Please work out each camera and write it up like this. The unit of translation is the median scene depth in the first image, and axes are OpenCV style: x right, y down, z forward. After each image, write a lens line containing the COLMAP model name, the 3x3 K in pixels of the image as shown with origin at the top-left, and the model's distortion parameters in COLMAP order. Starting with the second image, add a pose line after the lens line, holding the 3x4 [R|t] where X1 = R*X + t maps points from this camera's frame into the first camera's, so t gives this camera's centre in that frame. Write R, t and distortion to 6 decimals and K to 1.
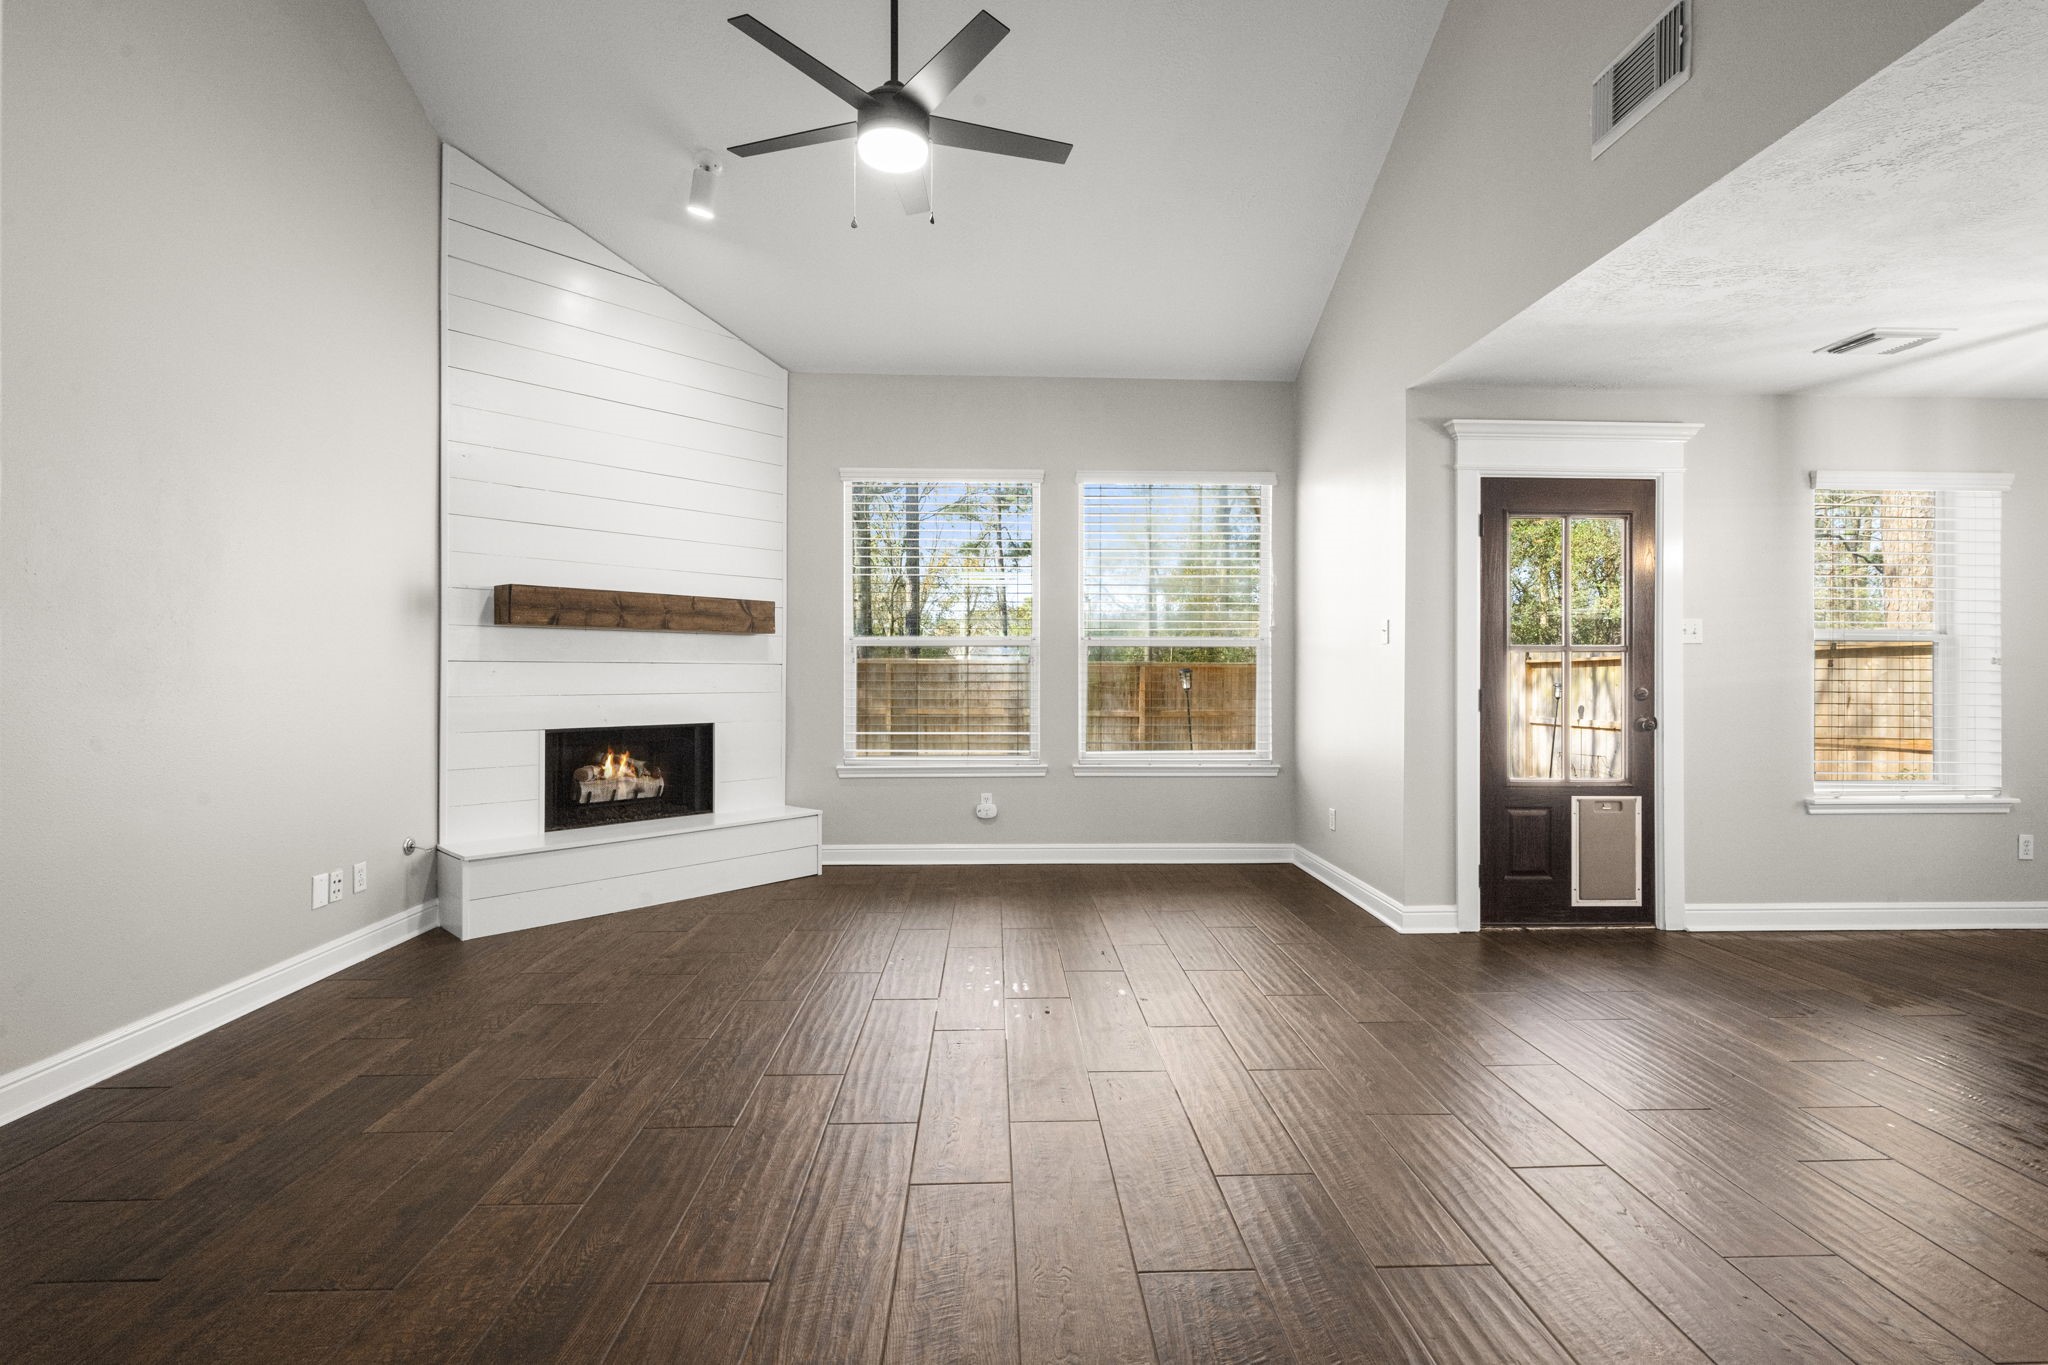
lens RADIAL K [[931.6, 0, 1017.9], [0, 931.6, 660.9], [0, 0, 1]] dist [0.002612, 0.000624]
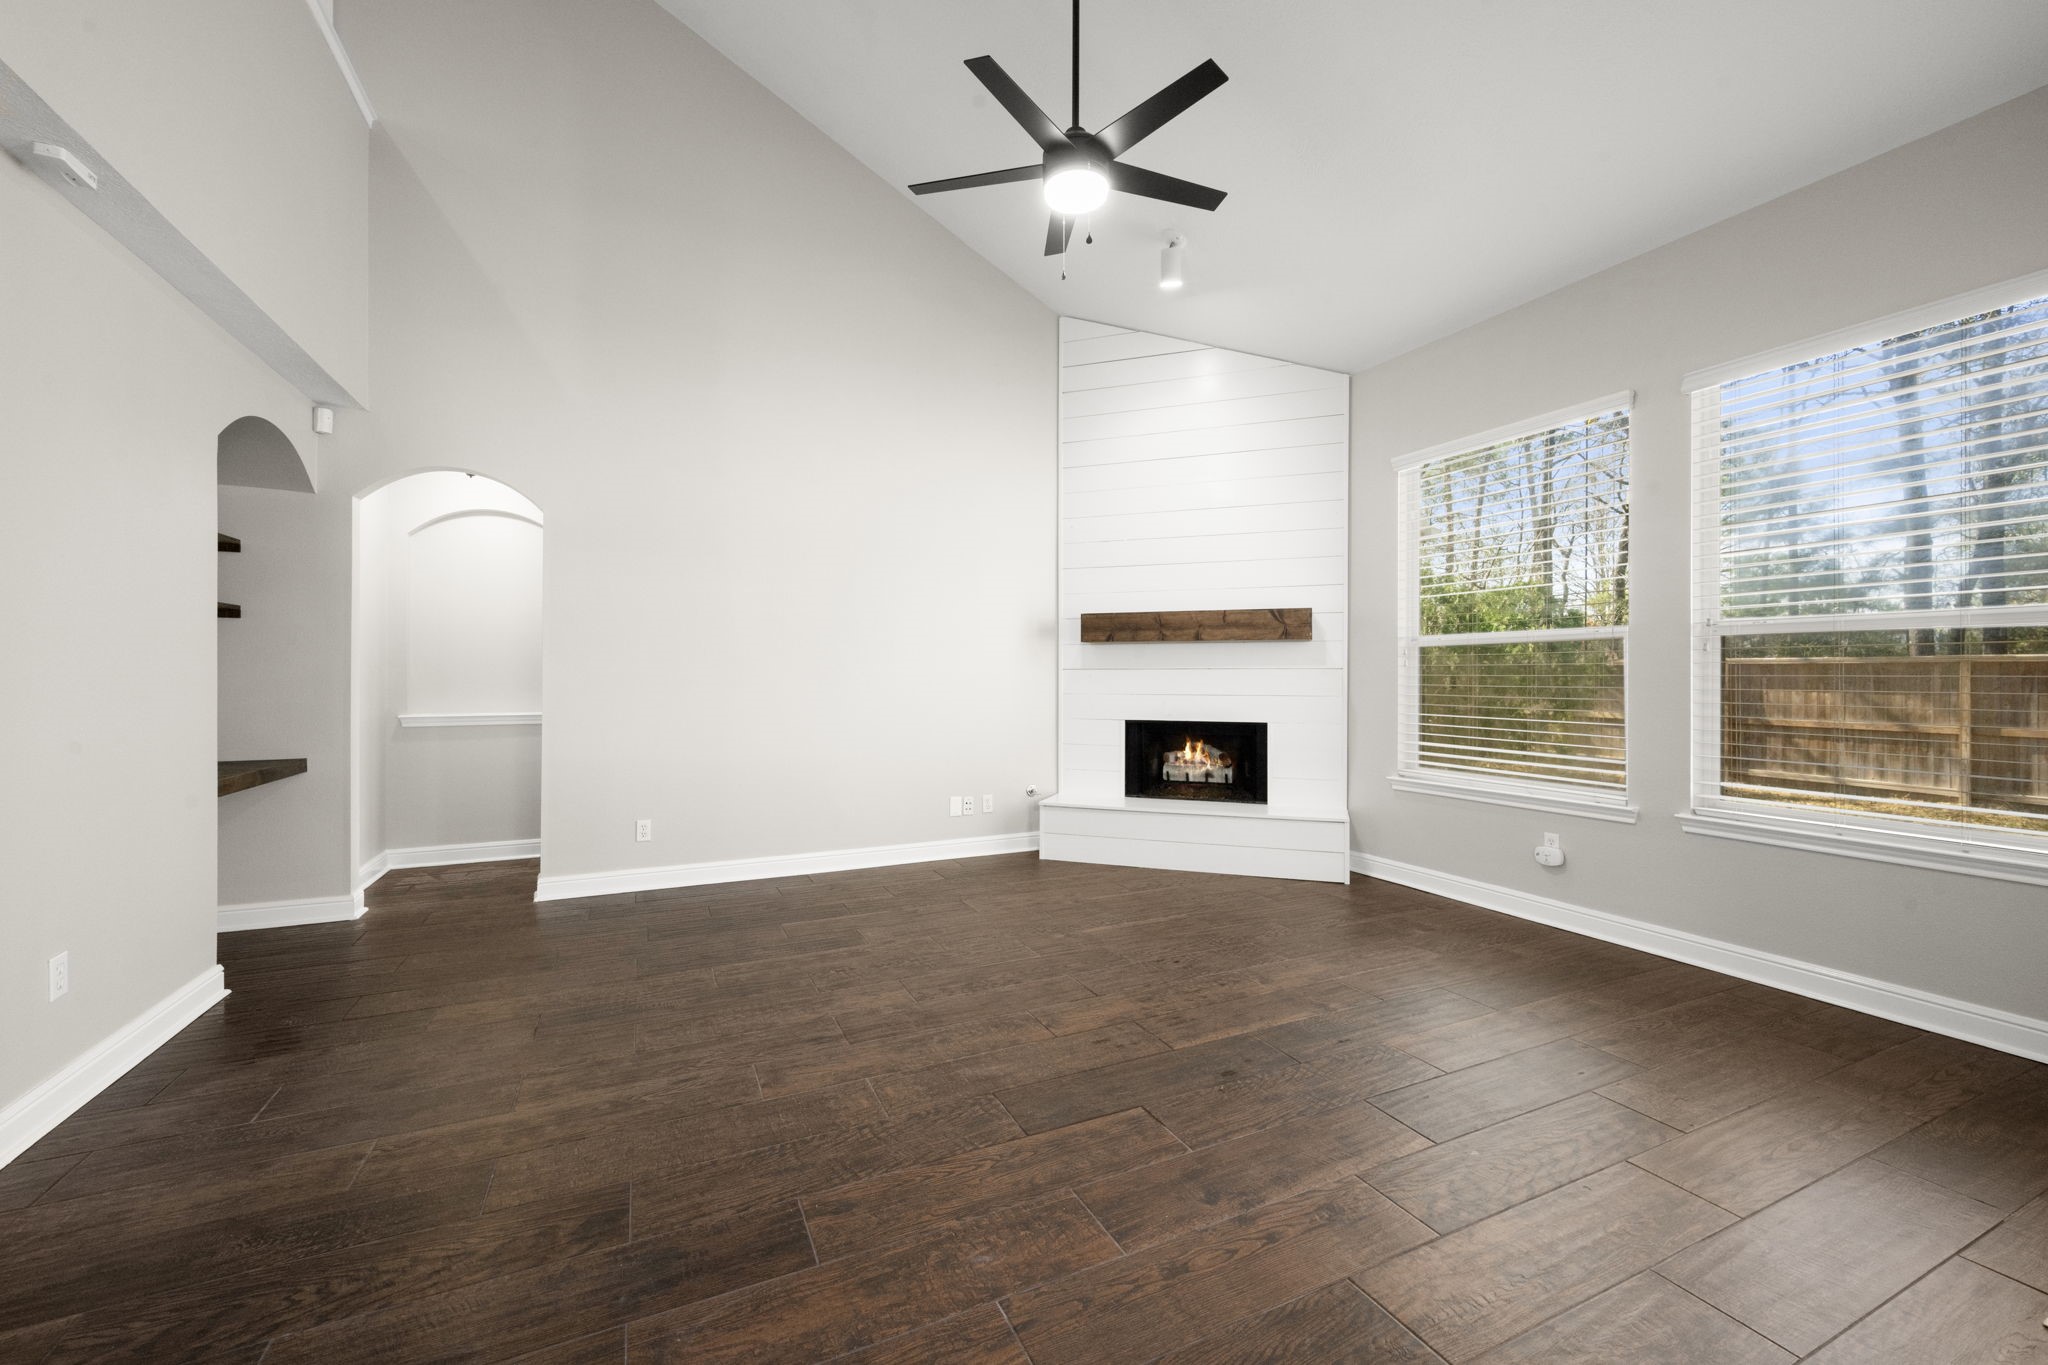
lens RADIAL K [[811.8, 0, 1026.7], [0, 811.8, 671.8], [0, 0, 1]] dist [-0.001791, -0.000597]
pose [[0.400783, -0.005440, -0.916157, 0.532416], [0.014208, 0.999899, 0.000279, 0.002919], [0.916063, -0.013129, 0.400820, 0.432880]]
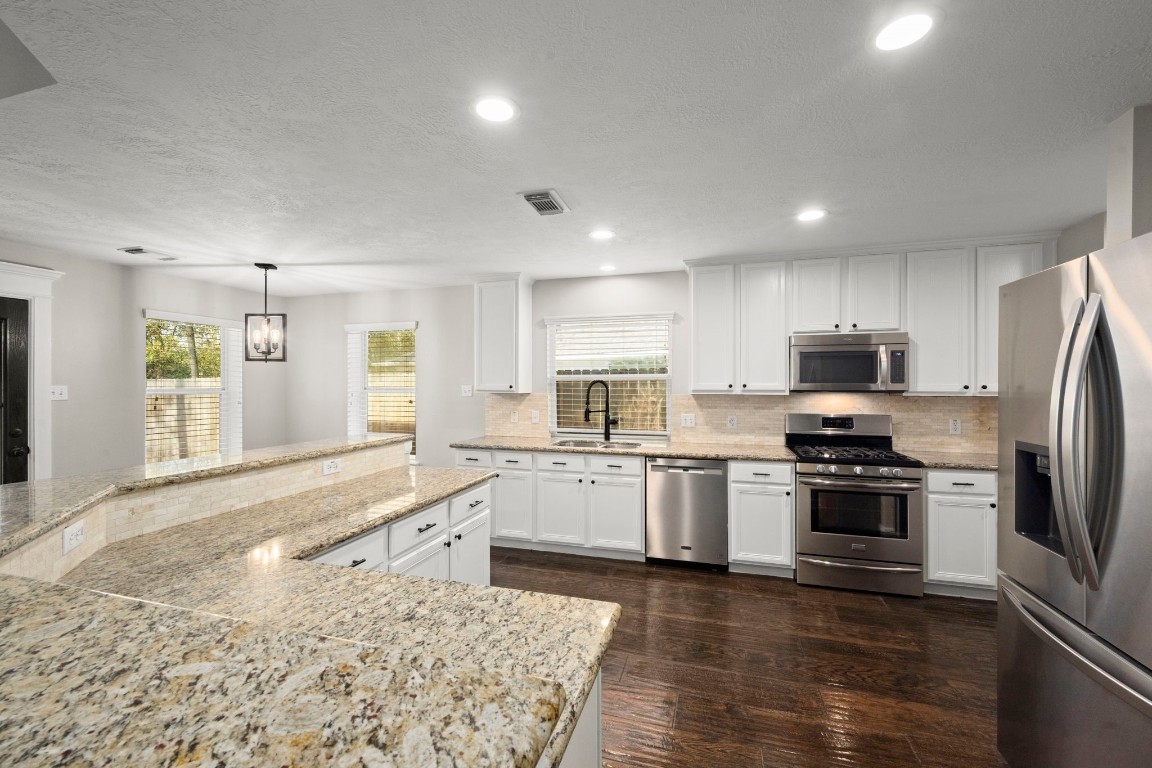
lens RADIAL K [[470.8, 0, 577.8], [0, 470.8, 383.1], [0, 0, 1]] dist [0.001076, 0.000177]
pose [[0.324552, -0.003058, 0.945863, 0.210273], [-0.011937, 0.999902, 0.007329, -0.065688], [-0.945792, -0.013670, 0.324484, -0.170618]]
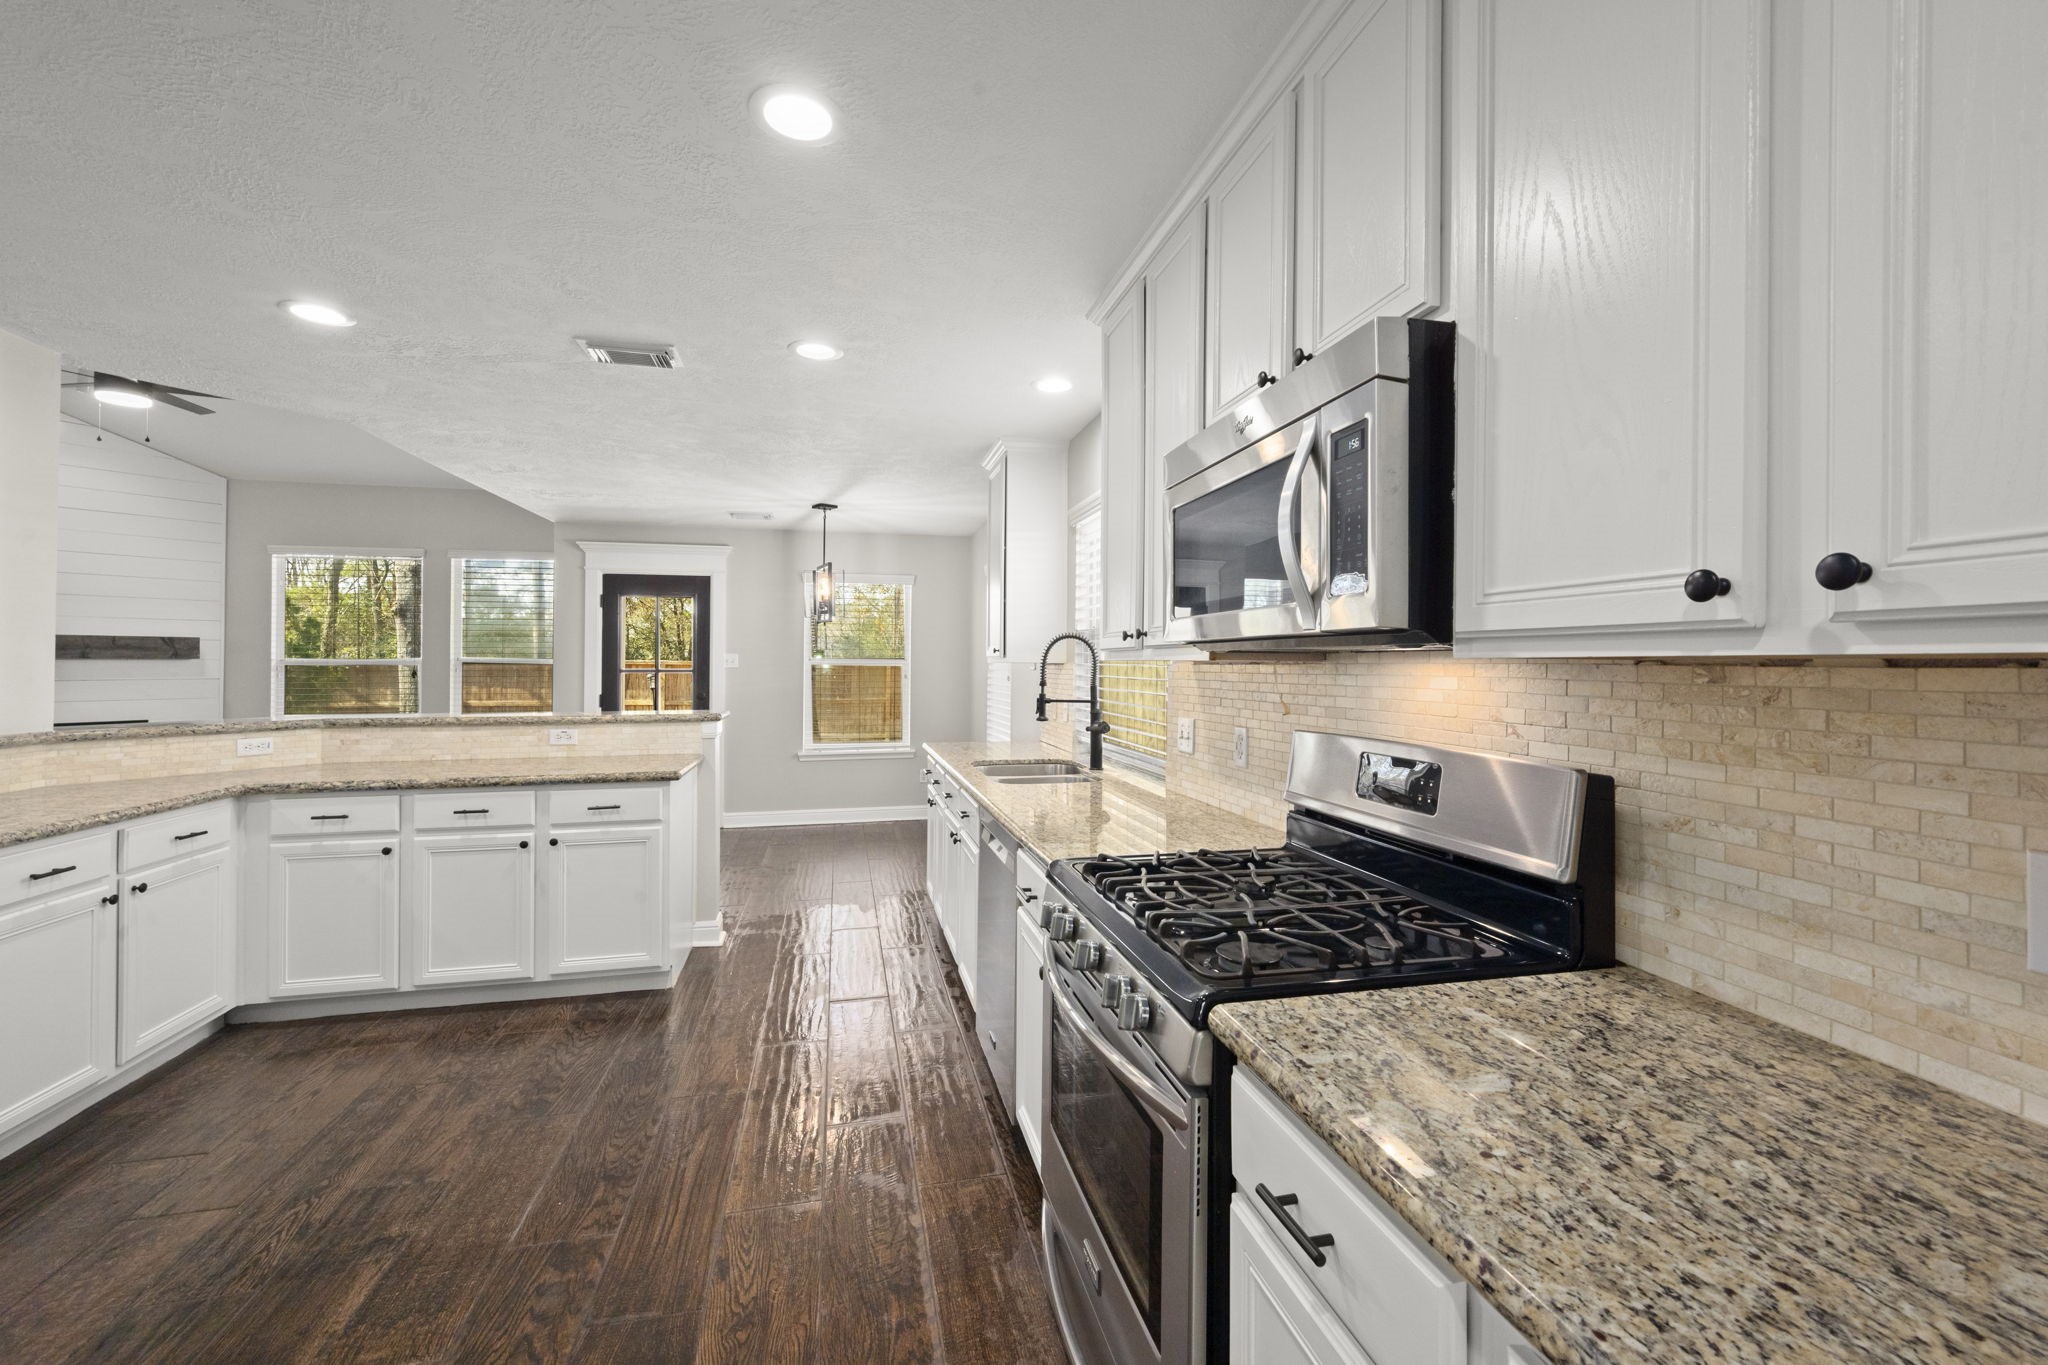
lens RADIAL K [[811.8, 0, 1010.4], [0, 811.8, 663.6], [0, 0, 1]] dist [-0.001791, -0.000597]
pose [[0.980743, -0.003303, 0.195275, 0.920526], [0.000563, 0.999901, 0.014090, -0.047950], [-0.195302, -0.013709, 0.980647, -0.627908]]
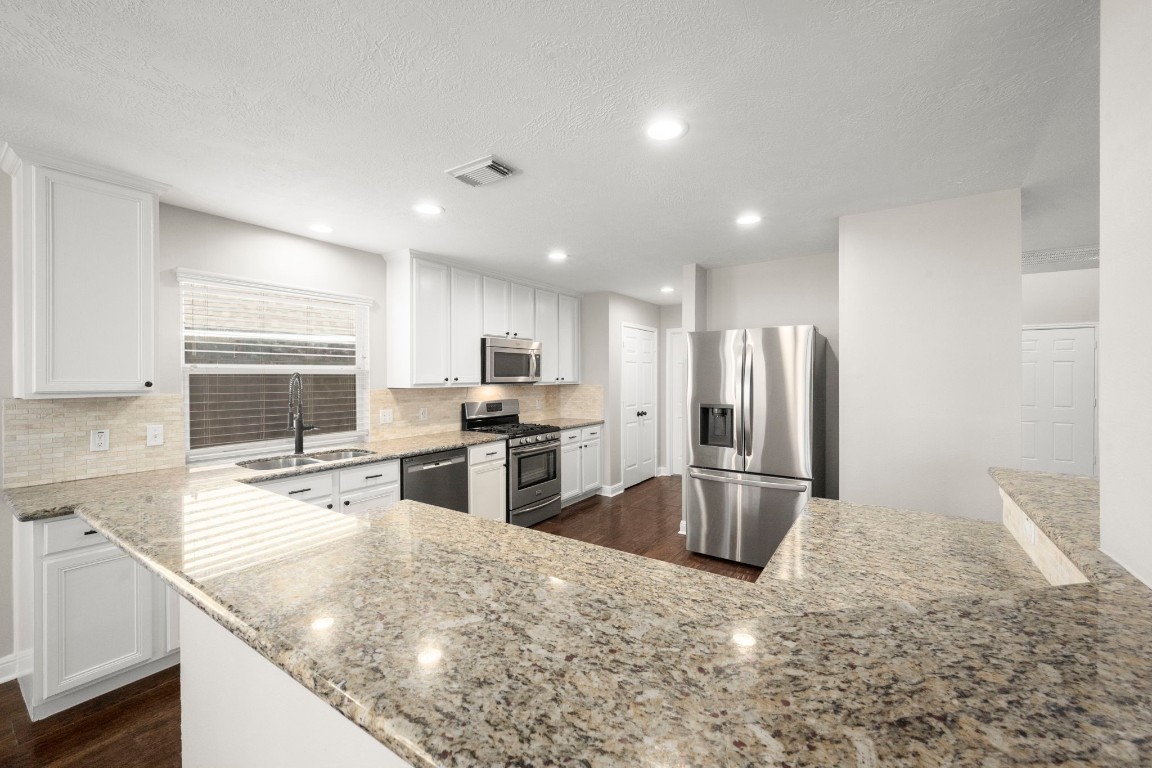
lens RADIAL K [[456.6, 0, 576.2], [0, 456.6, 380.5], [0, 0, 1]] dist [-0.001791, -0.000597]
pose [[-0.804758, -0.010524, 0.593510, 0.379399], [-0.011608, 0.999931, 0.001991, -0.060336], [-0.593489, -0.005287, -0.804824, 0.413024]]
